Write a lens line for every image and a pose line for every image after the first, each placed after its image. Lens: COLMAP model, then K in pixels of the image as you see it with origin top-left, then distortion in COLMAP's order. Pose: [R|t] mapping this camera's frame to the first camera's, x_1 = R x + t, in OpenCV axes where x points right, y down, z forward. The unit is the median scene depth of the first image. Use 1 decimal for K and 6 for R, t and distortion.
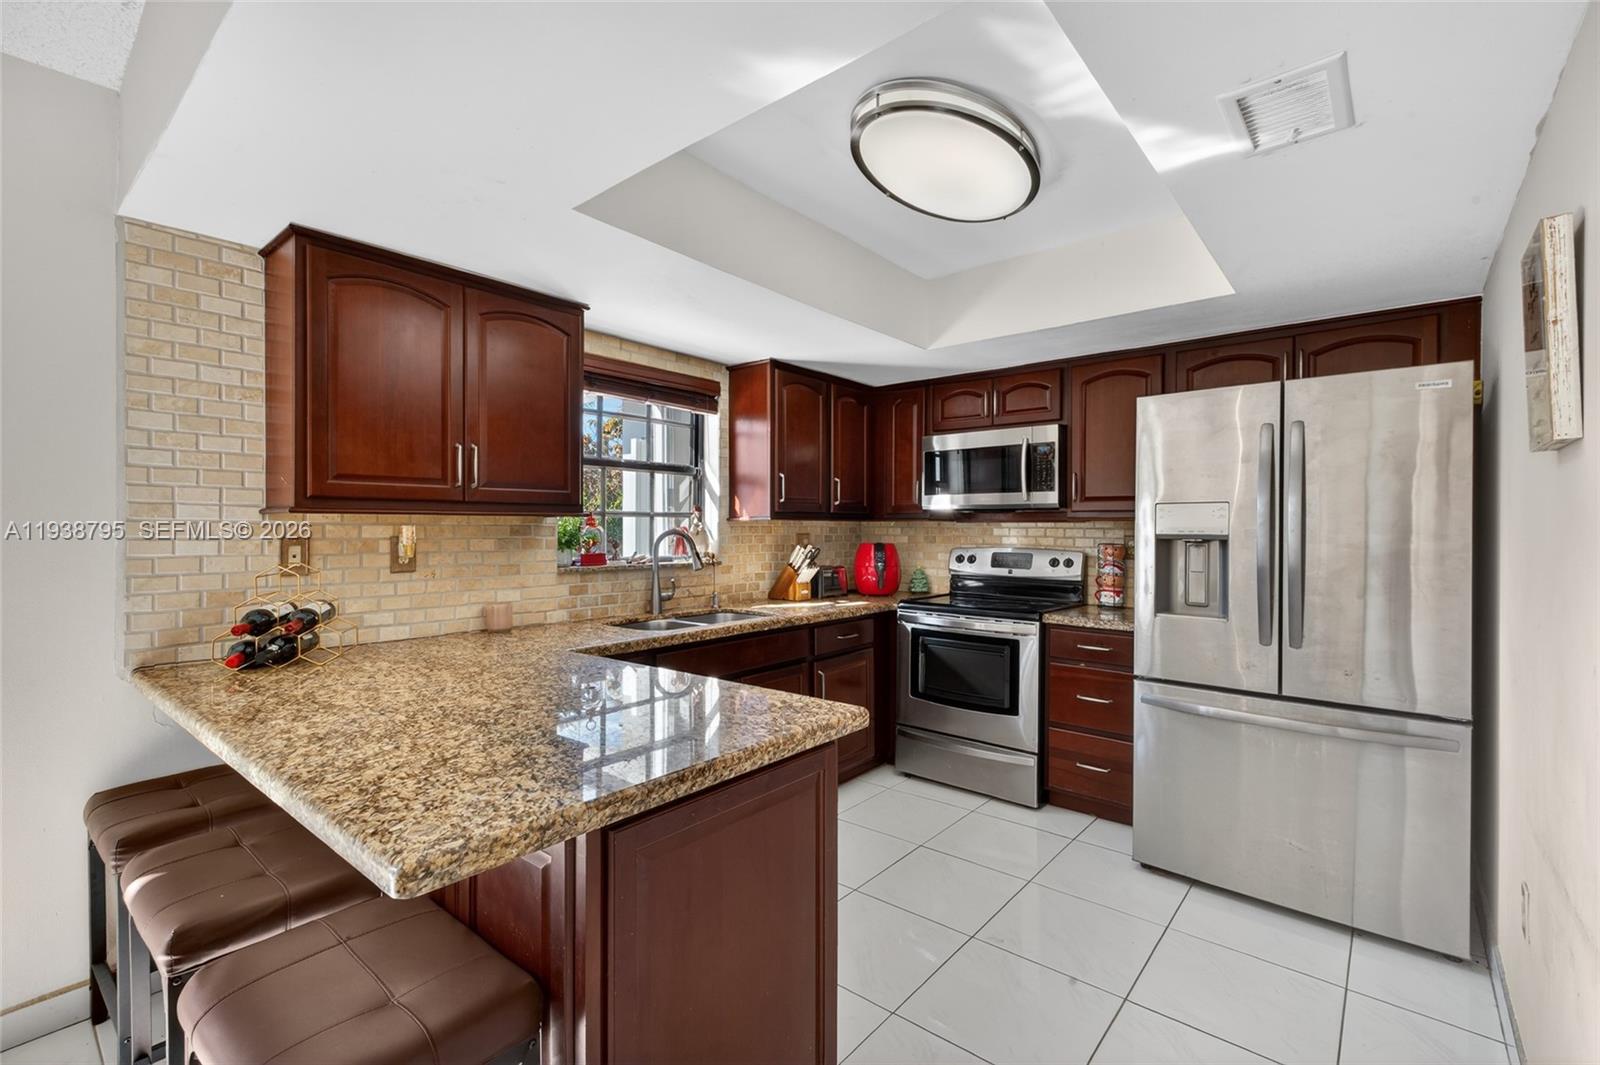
lens RADIAL K [[694.6, 0, 805.0], [0, 694.6, 533.0], [0, 0, 1]] dist [0.003221, -0.000017]
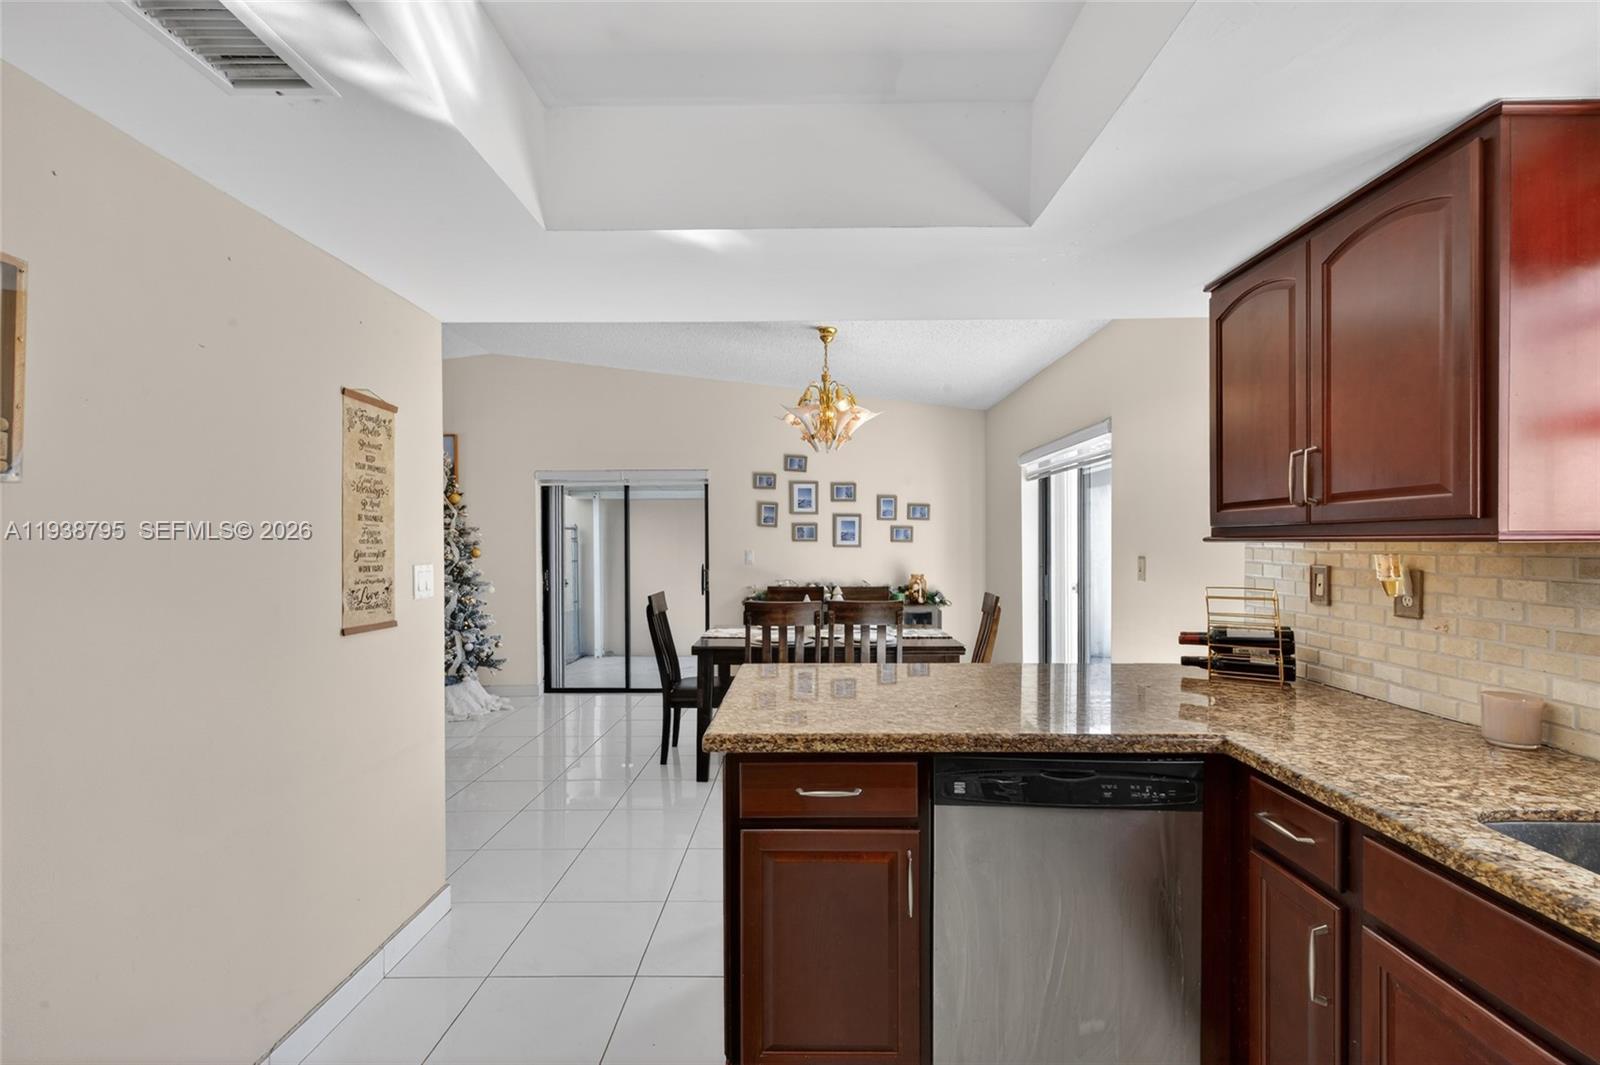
lens RADIAL K [[702.1, 0, 788.0], [0, 702.1, 547.6], [0, 0, 1]] dist [-0.001198, -0.000321]
pose [[-0.785216, 0.008753, -0.619160, 0.309147], [-0.001291, 0.999875, 0.015772, -0.022145], [0.619220, 0.013184, -0.785107, 0.900419]]
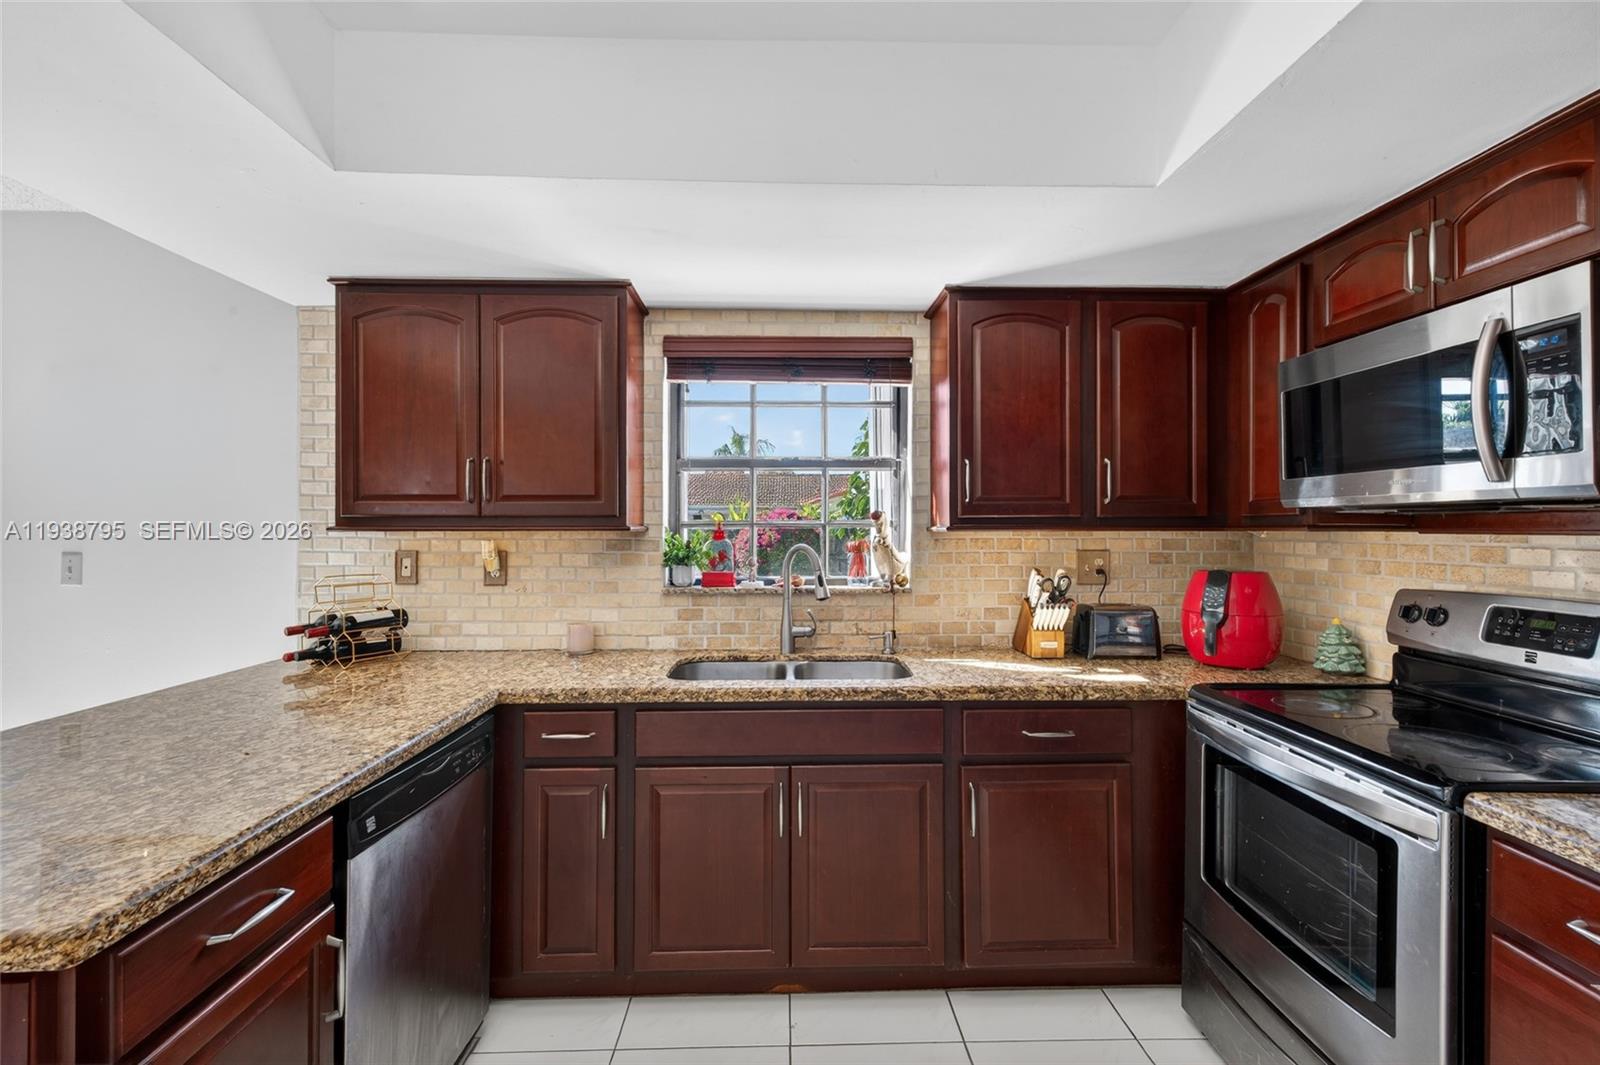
lens RADIAL K [[710.3, 0, 803.5], [0, 710.3, 524.9], [0, 0, 1]] dist [0.011915, -0.000318]
pose [[0.662171, -0.006240, -0.749327, 0.395517], [-0.004068, 0.999921, -0.011921, -0.017133], [0.749342, 0.010942, 0.662093, 0.491520]]
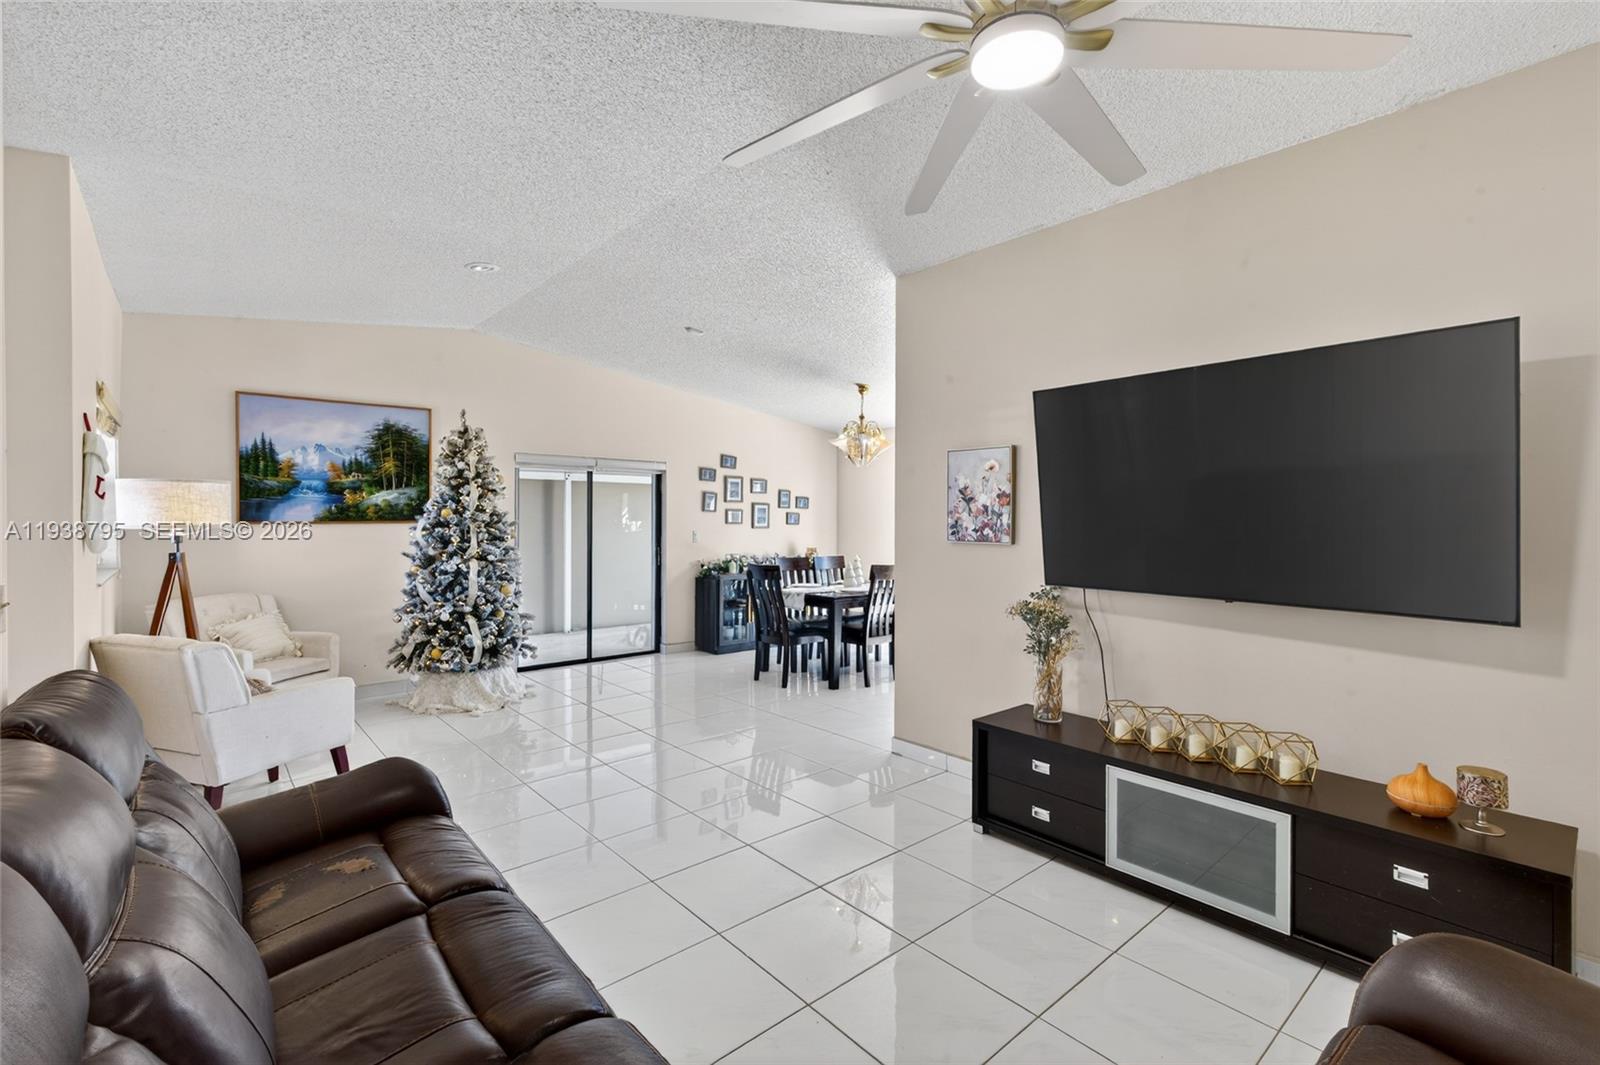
lens RADIAL K [[710.3, 0, 803.5], [0, 710.3, 524.9], [0, 0, 1]] dist [0.011915, -0.000318]
pose [[-0.169025, 0.005874, -0.985594, 1.495938], [-0.015138, 0.999849, 0.008555, -0.029539], [0.985496, 0.016366, -0.168910, 0.056624]]
